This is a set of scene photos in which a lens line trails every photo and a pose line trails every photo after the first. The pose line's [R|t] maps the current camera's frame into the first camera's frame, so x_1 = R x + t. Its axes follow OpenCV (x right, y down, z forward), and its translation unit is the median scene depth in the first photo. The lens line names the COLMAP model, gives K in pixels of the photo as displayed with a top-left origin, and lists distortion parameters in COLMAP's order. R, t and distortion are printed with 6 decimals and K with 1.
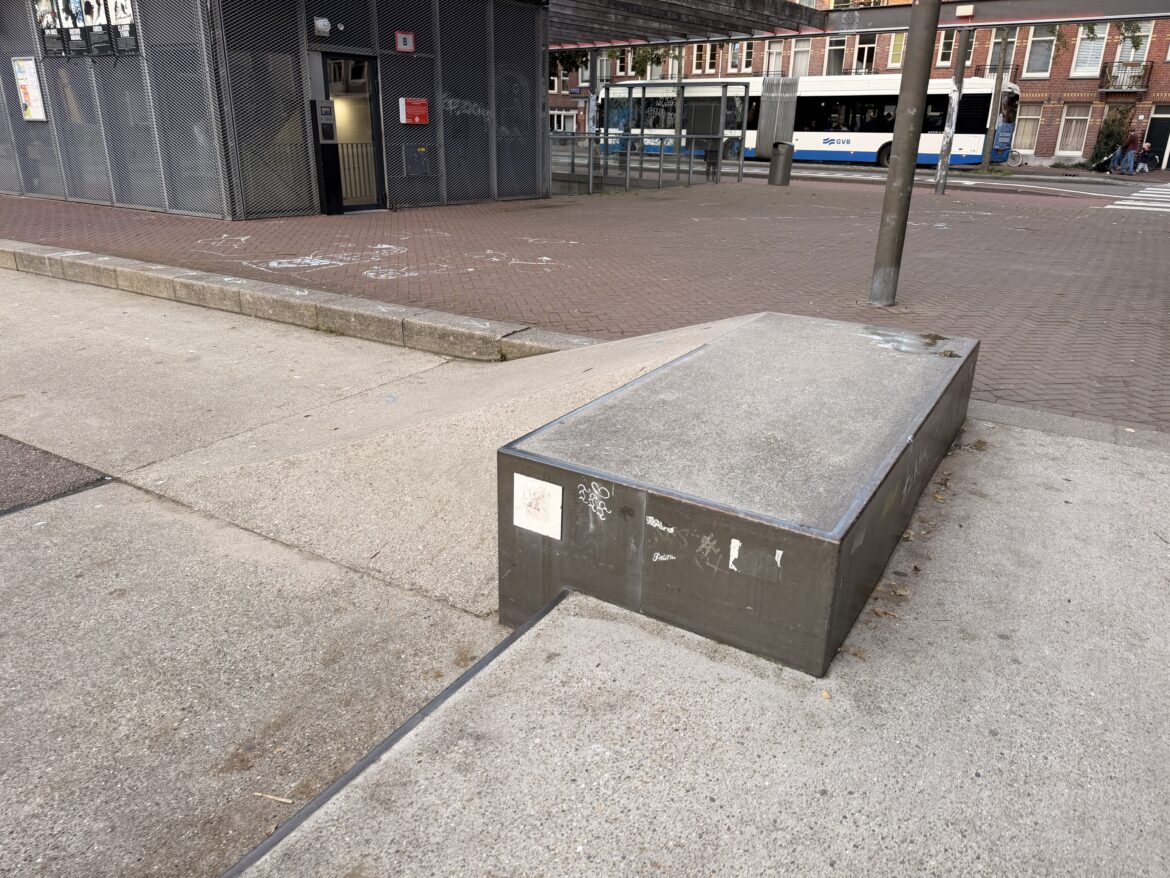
lens RADIAL K [[831.0, 0, 586.3], [0, 831.0, 425.4], [0, 0, 1]] dist [0.037963, -0.044895]
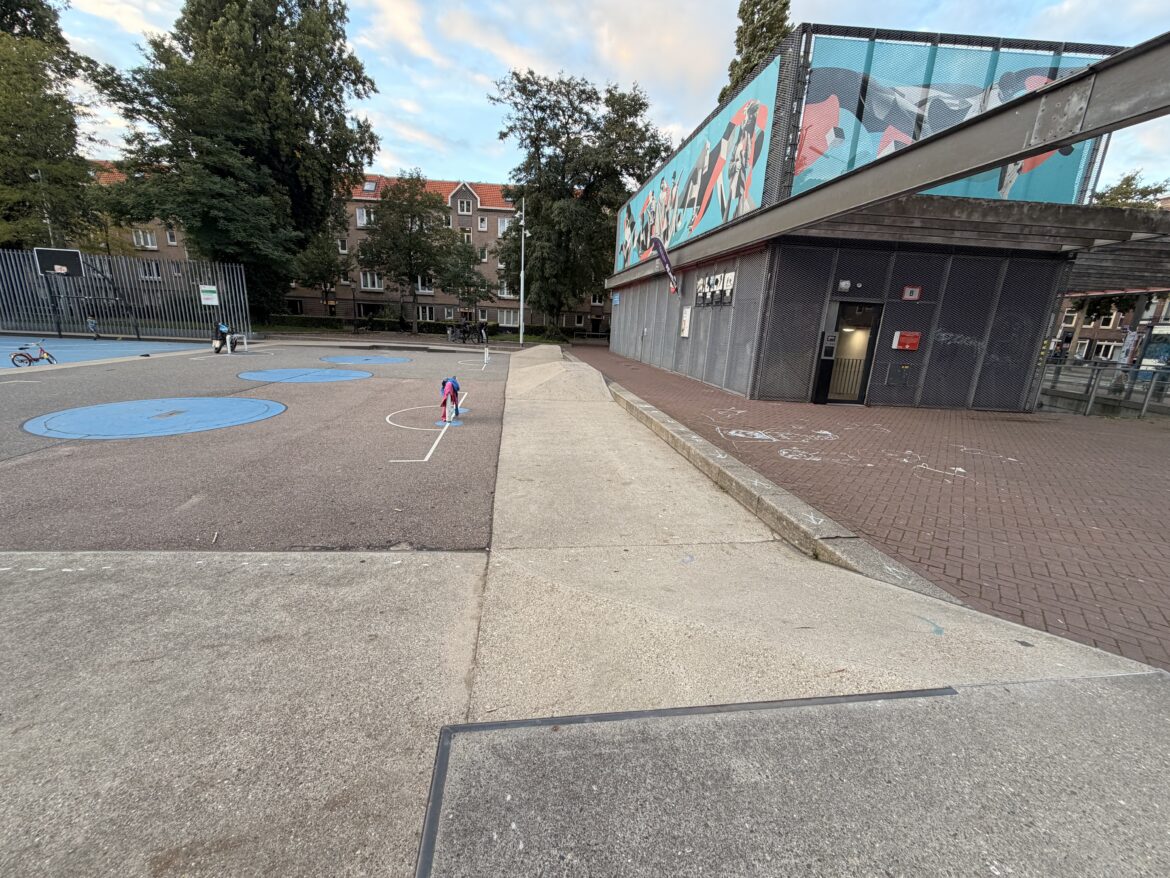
lens RADIAL K [[463.0, 0, 582.9], [0, 463.0, 442.4], [0, 0, 1]] dist [-0.000378, 0.000322]
pose [[0.637622, 0.206364, -0.742194, 0.062186], [-0.298879, 0.954253, 0.008557, -0.066173], [0.710007, 0.216370, 0.670130, 0.152102]]
